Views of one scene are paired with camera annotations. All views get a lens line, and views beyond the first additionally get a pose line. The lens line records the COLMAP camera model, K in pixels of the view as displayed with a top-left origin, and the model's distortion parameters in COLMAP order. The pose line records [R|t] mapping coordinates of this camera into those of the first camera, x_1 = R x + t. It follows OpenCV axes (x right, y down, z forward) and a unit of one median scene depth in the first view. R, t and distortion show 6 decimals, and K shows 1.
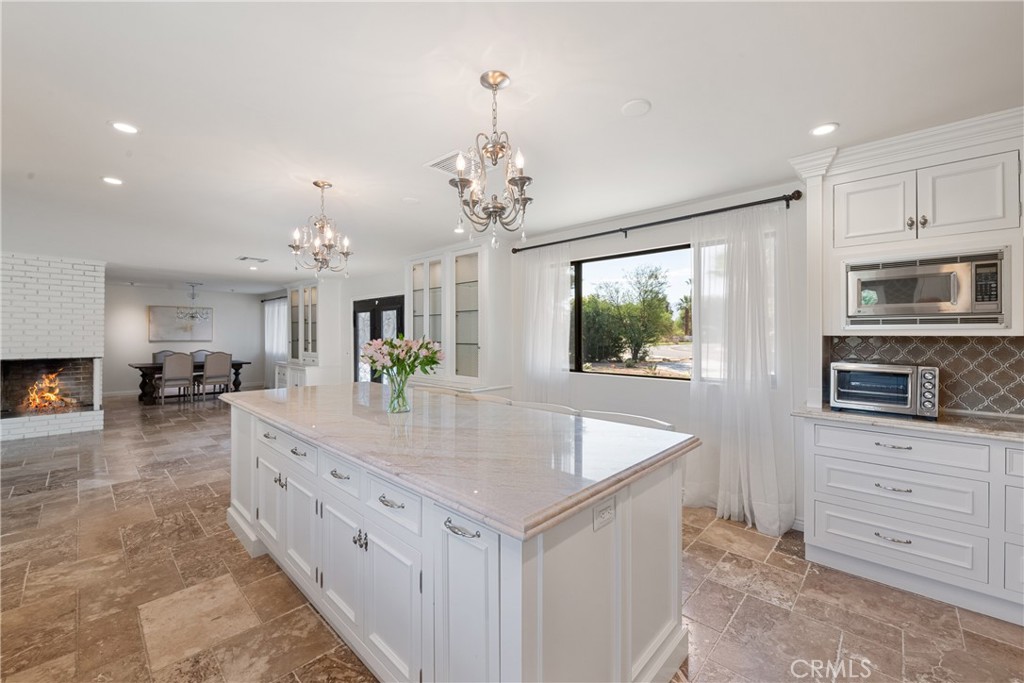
lens RADIAL K [[409.2, 0, 514.0], [0, 409.2, 336.9], [0, 0, 1]] dist [0.004316, -0.004189]
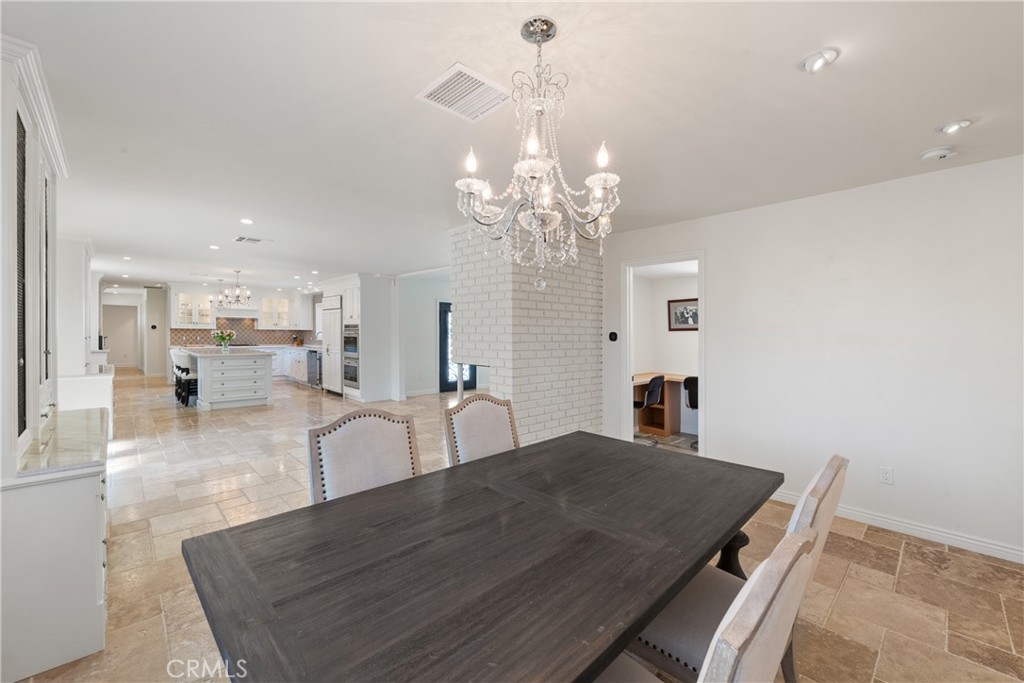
lens RADIAL K [[409.2, 0, 514.2], [0, 409.2, 342.7], [0, 0, 1]] dist [0.004316, -0.004189]
pose [[-0.998474, -0.018462, 0.052037, -2.836283], [-0.017180, 0.999540, 0.024977, -0.020655], [-0.052474, 0.024045, -0.998333, 4.228284]]
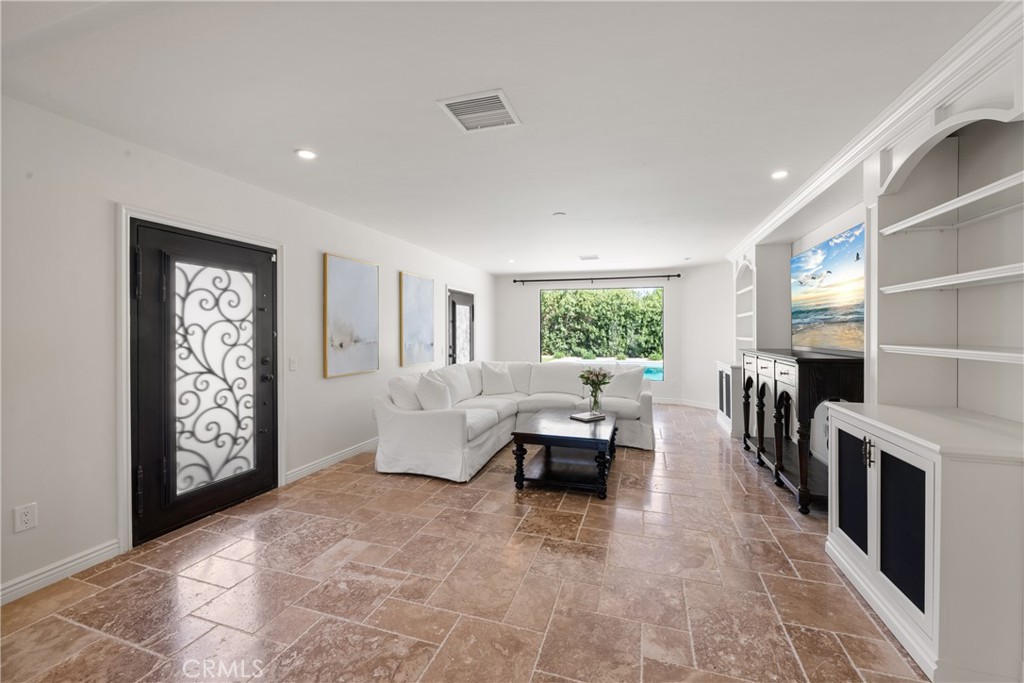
lens RADIAL K [[409.2, 0, 513.2], [0, 409.2, 332.7], [0, 0, 1]] dist [0.004316, -0.004189]
pose [[-0.905986, -0.003441, -0.423294, -2.390894], [-0.005222, 0.999982, 0.003048, -0.005296], [0.423276, 0.004972, -0.905987, 1.848266]]
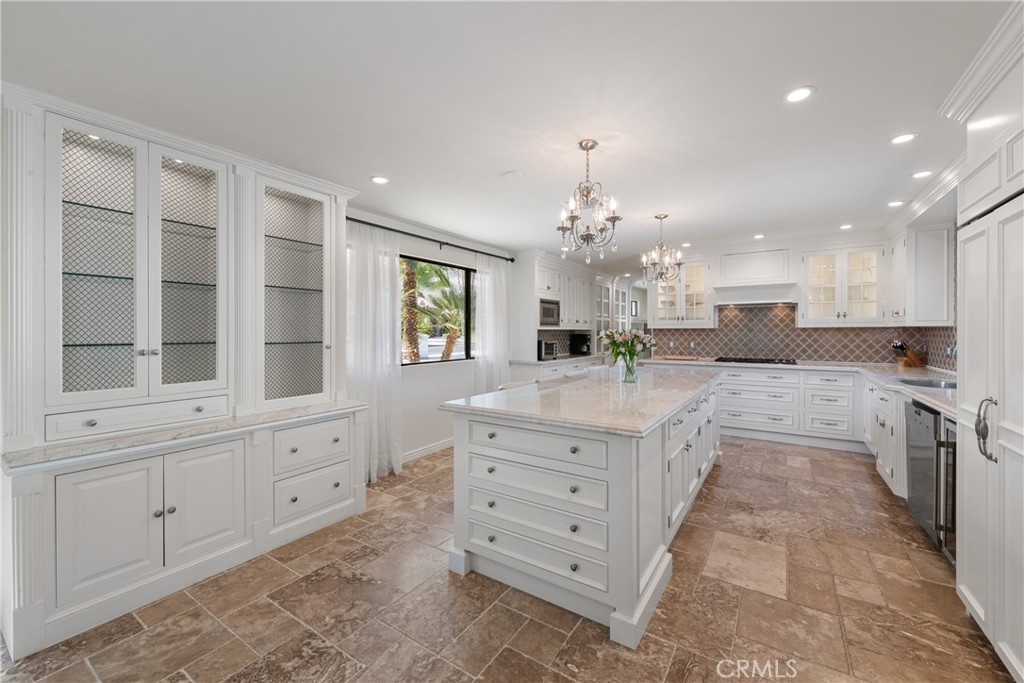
lens RADIAL K [[409.2, 0, 512.2], [0, 409.2, 335.2], [0, 0, 1]] dist [0.004316, -0.004189]
pose [[-0.170989, -0.015290, 0.985154, -1.519722], [0.004197, 0.999859, 0.016247, -0.004434], [-0.985264, 0.006913, -0.170900, 1.558499]]
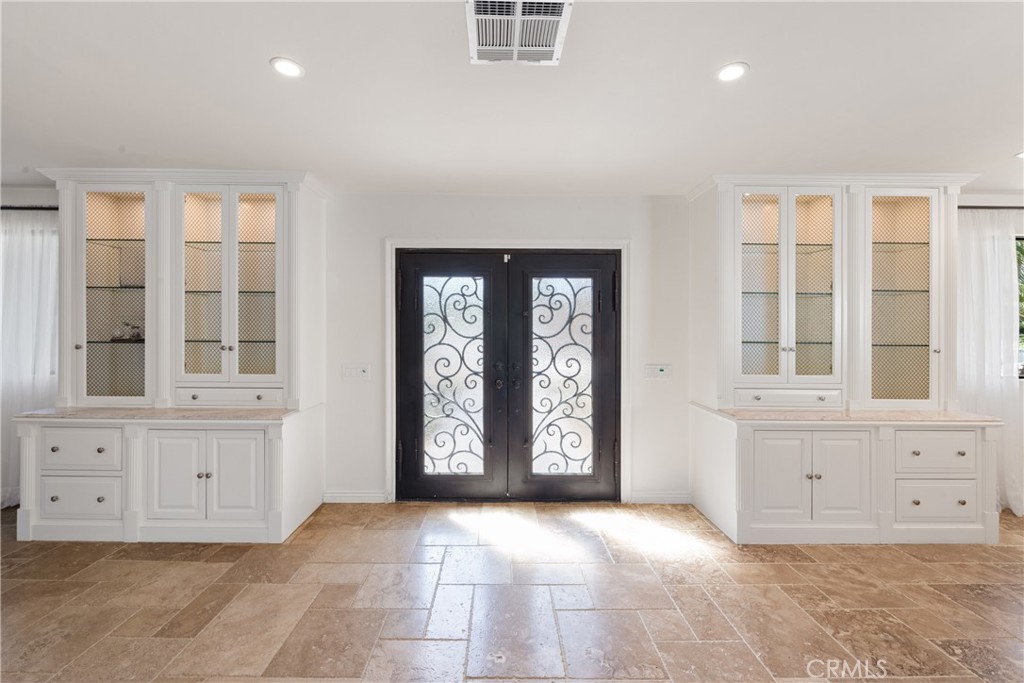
lens RADIAL K [[409.2, 0, 504.4], [0, 409.2, 330.6], [0, 0, 1]] dist [0.004316, -0.004189]
pose [[0.728653, -0.000749, 0.684883, -1.899940], [-0.000938, 0.999997, 0.002092, -0.010266], [-0.684882, -0.002167, 0.728650, 1.911725]]
